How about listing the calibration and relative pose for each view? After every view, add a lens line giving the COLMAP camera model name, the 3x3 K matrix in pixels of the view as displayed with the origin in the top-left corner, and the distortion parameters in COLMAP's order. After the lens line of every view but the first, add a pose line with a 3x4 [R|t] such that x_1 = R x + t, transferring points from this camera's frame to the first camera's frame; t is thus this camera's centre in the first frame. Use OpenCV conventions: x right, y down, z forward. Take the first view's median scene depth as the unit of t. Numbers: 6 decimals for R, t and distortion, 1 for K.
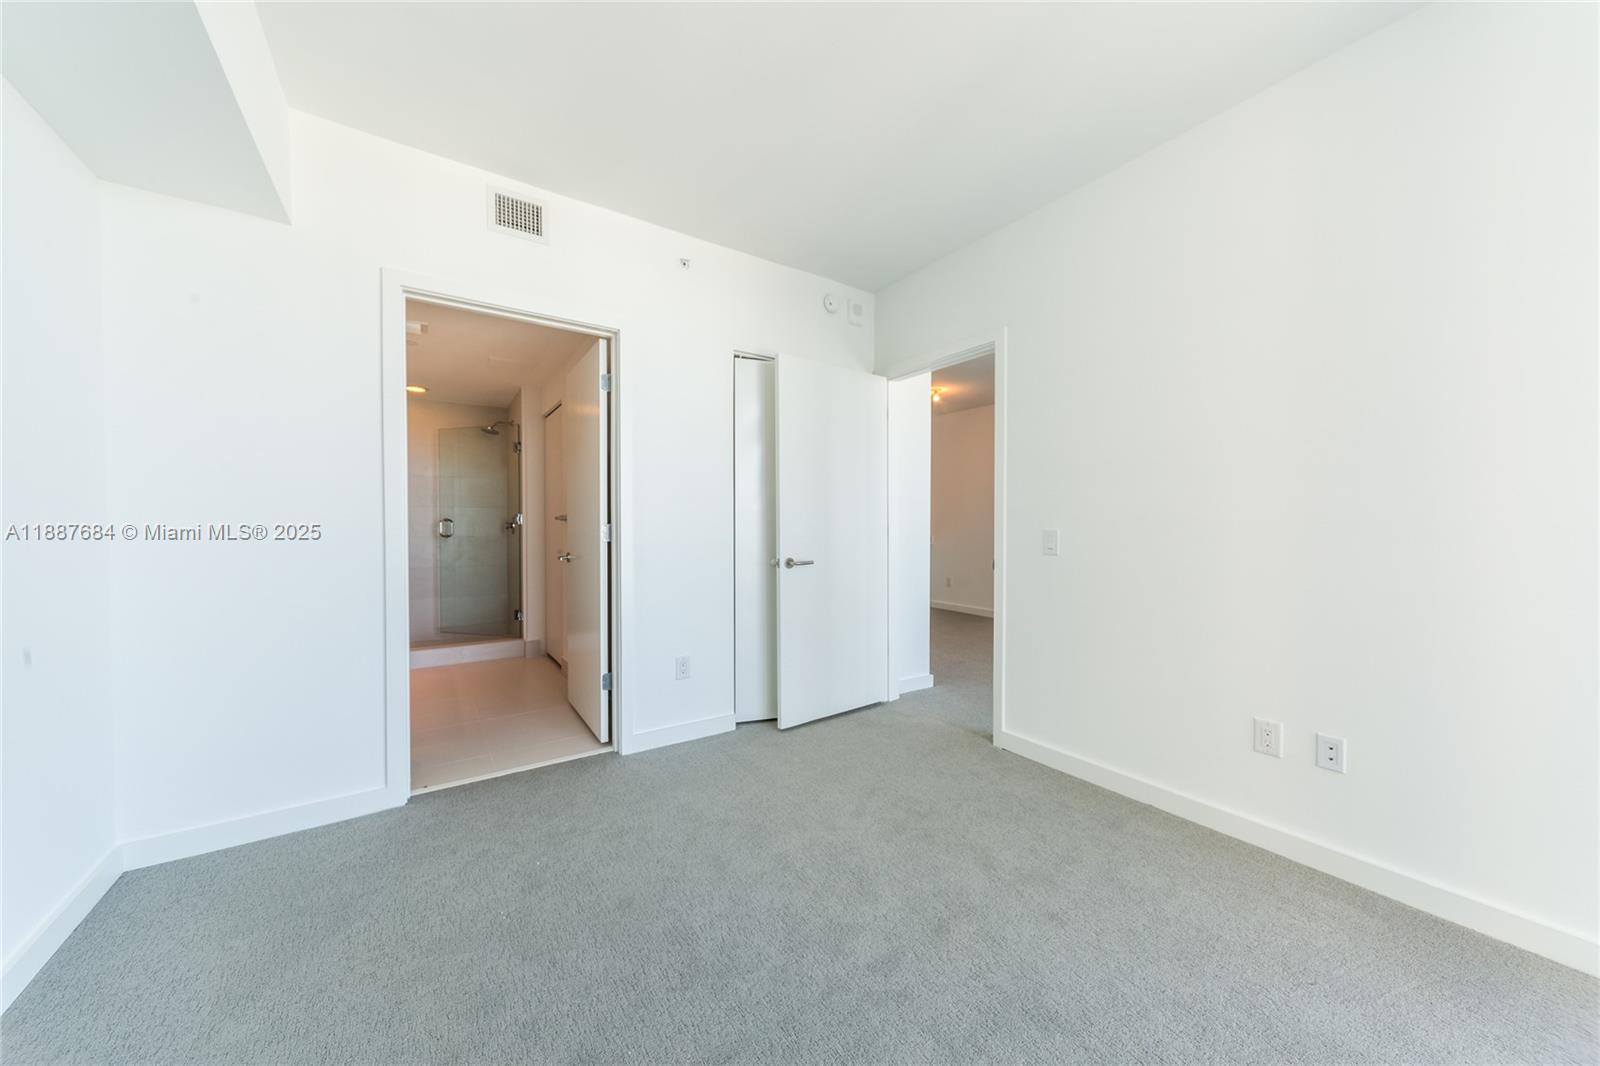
lens RADIAL K [[559.3, 0, 802.2], [0, 559.3, 537.0], [0, 0, 1]] dist [0.006068, 0.000036]
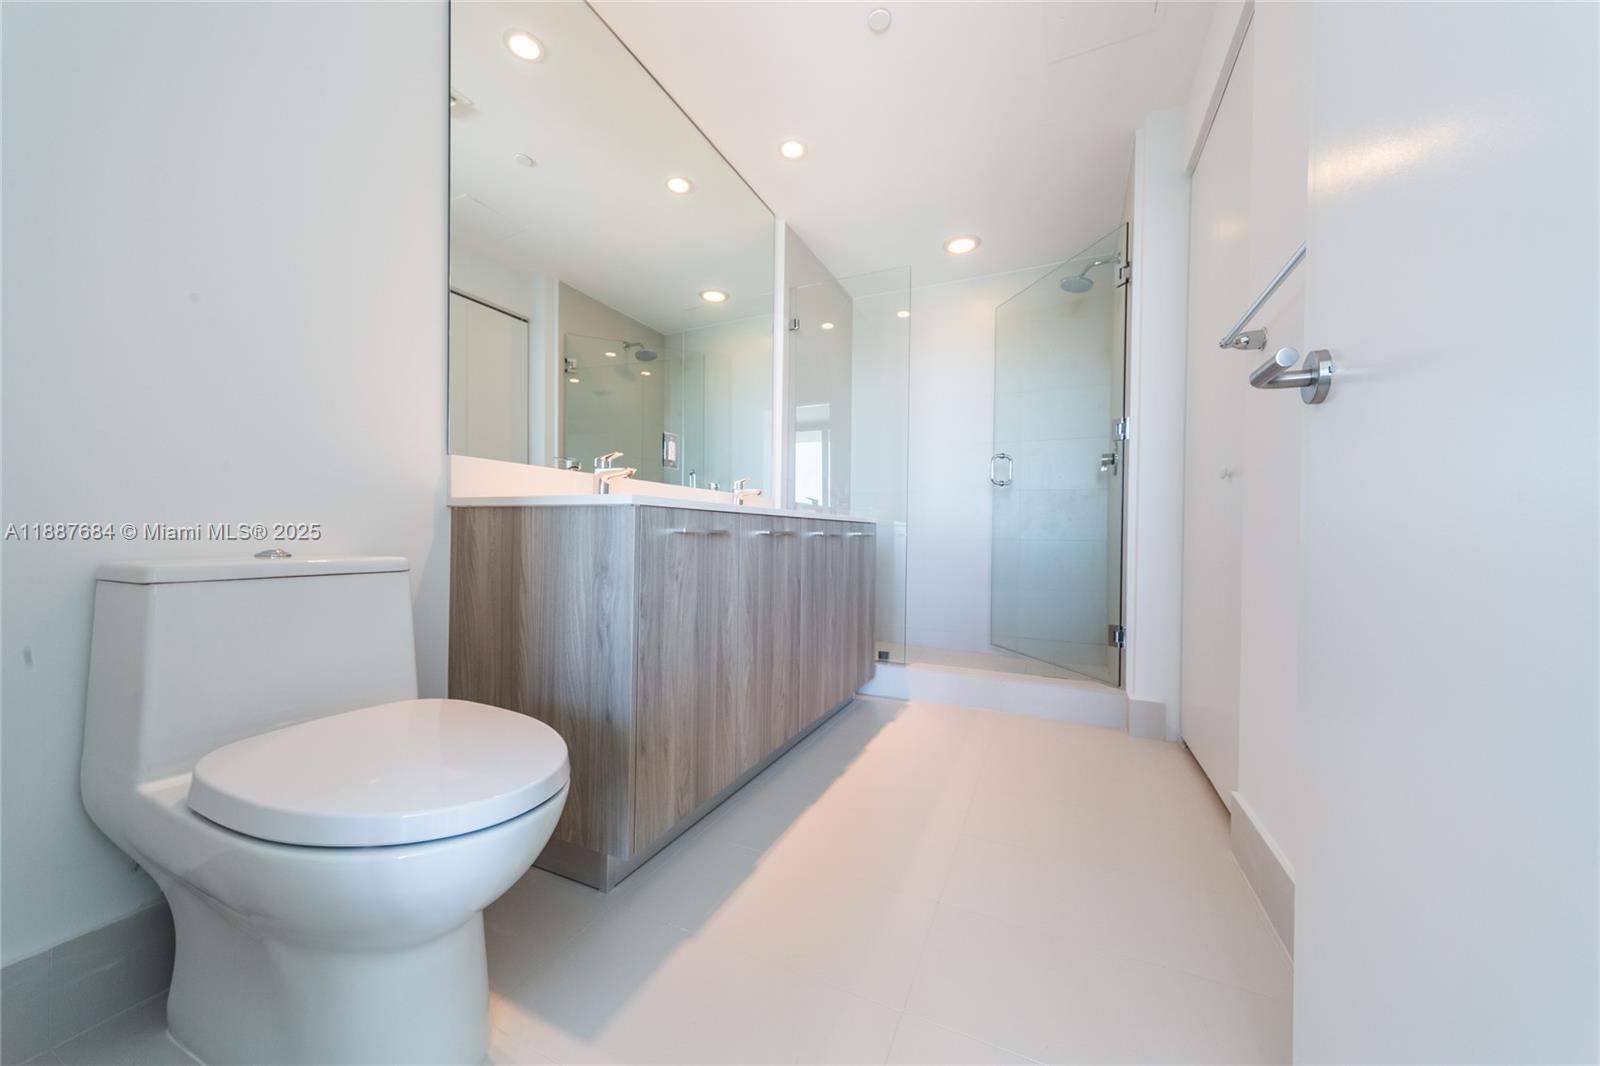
lens RADIAL K [[559.3, 0, 802.2], [0, 559.3, 537.0], [0, 0, 1]] dist [0.006068, 0.000036]
pose [[0.528078, 0.012905, -0.849098, -0.240412], [-0.026231, 0.999655, -0.001120, 0.063280], [0.848791, 0.022864, 0.528234, 0.511216]]
